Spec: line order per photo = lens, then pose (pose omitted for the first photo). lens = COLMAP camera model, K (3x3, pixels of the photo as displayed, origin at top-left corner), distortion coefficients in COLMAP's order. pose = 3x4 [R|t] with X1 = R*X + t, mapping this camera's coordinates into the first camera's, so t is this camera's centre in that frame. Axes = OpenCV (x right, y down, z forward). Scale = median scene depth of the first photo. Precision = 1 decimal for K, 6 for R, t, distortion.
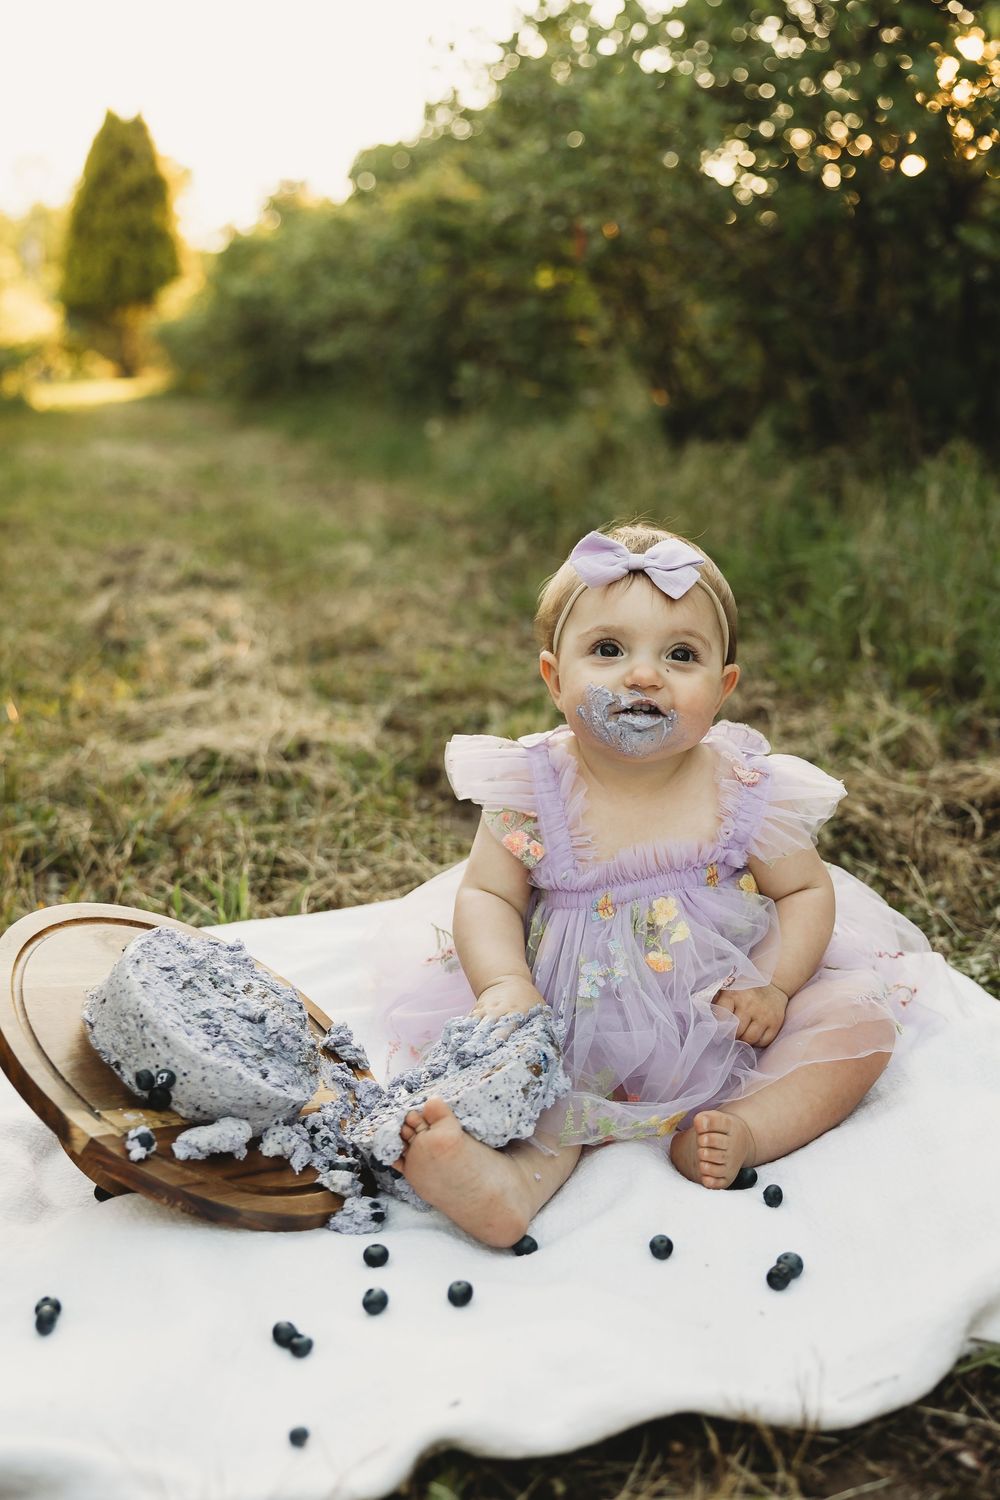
lens RADIAL K [[1758.7, 0, 506.6], [0, 1758.7, 688.8], [0, 0, 1]] dist [-0.006105, 0.008962]
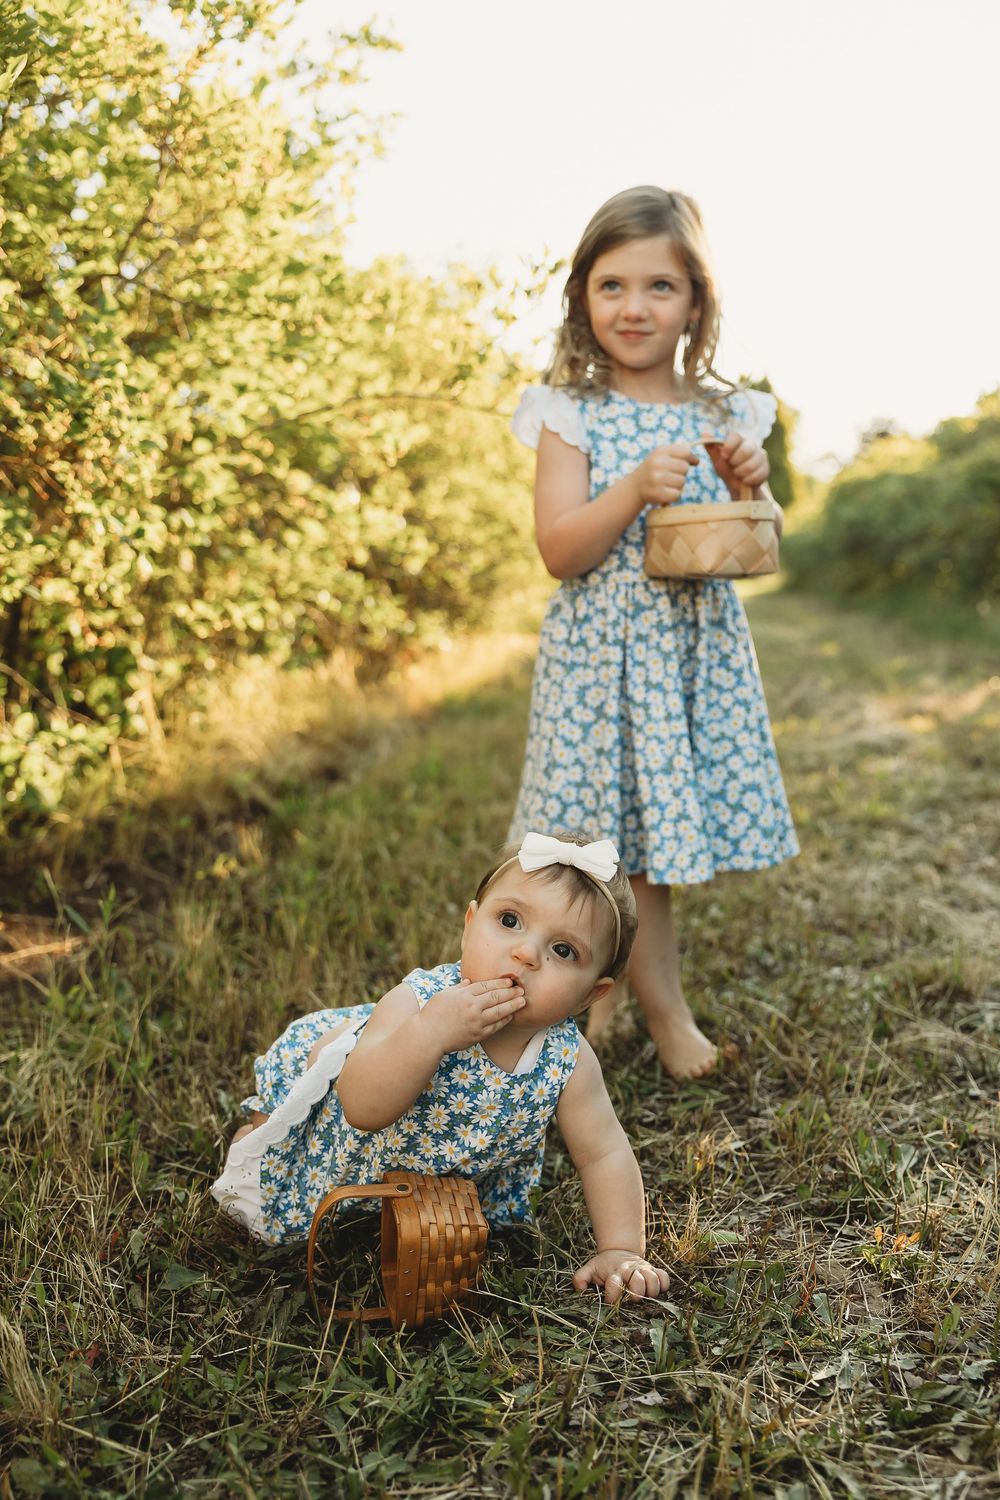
lens RADIAL K [[1701.5, 0, 519.5], [0, 1701.5, 769.6], [0, 0, 1]] dist [0.001784, 0.002585]
pose [[0.949771, 0.017486, -0.312457, 0.048620], [-0.037053, 0.997698, -0.056797, 0.109394], [0.310744, 0.065522, 0.948233, -0.624305]]
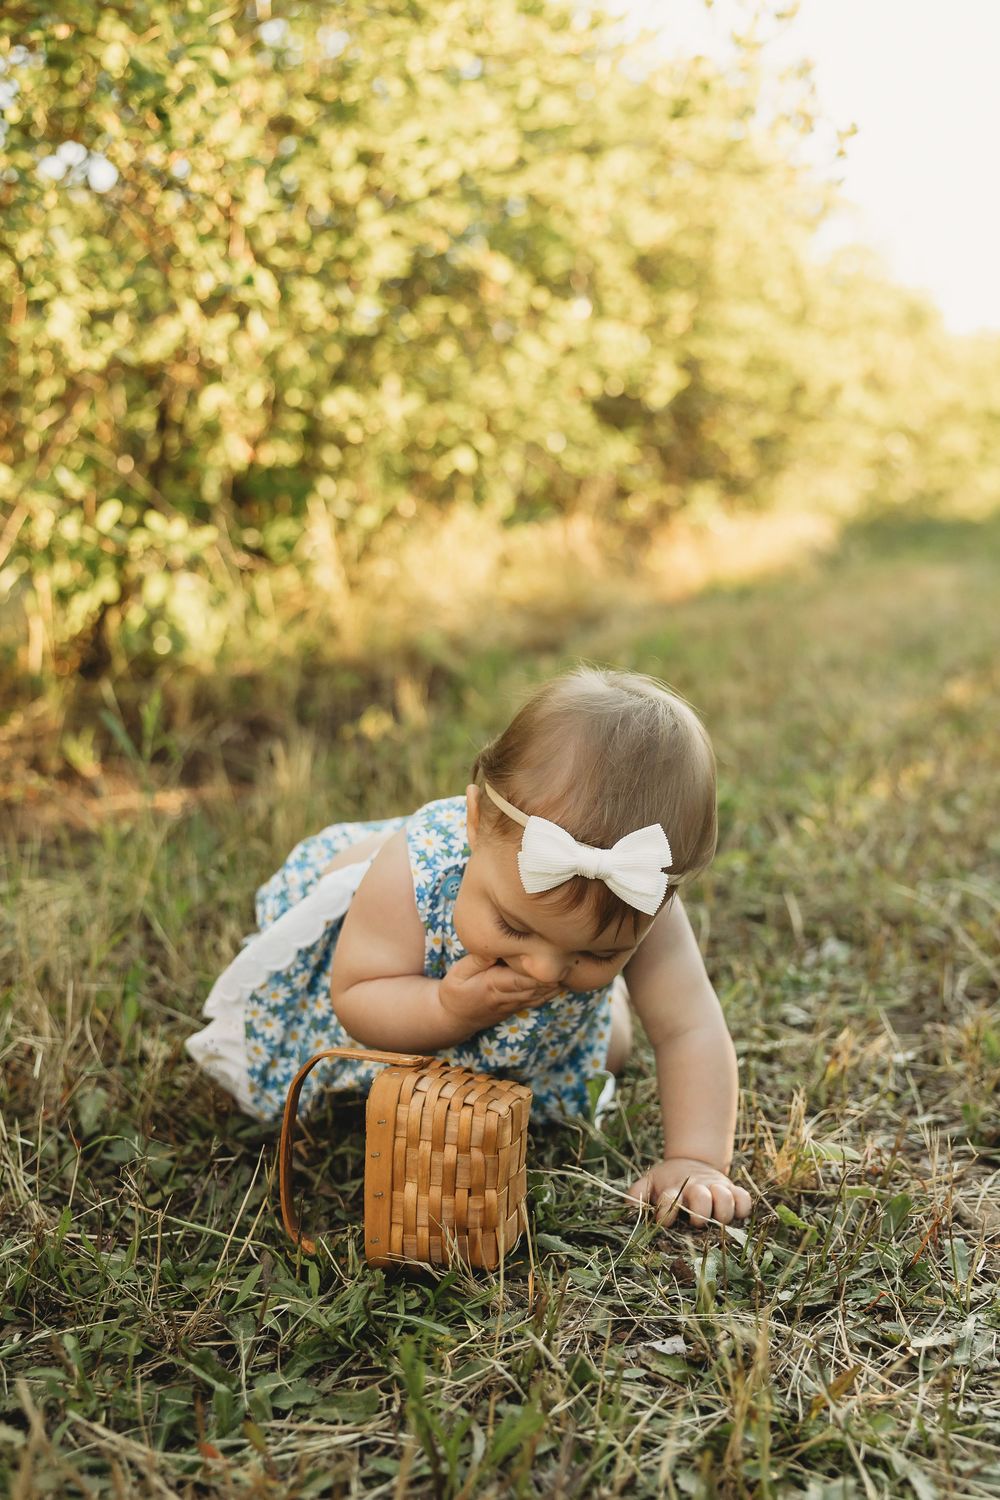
lens RADIAL K [[1909.7, 0, 529.0], [0, 1909.7, 800.4], [0, 0, 1]] dist [0.003371, -0.013985]
pose [[0.881221, 0.085560, -0.464897, 0.069973], [-0.097931, 0.995190, -0.002474, 0.139188], [0.462449, 0.047708, 0.885361, -0.540947]]
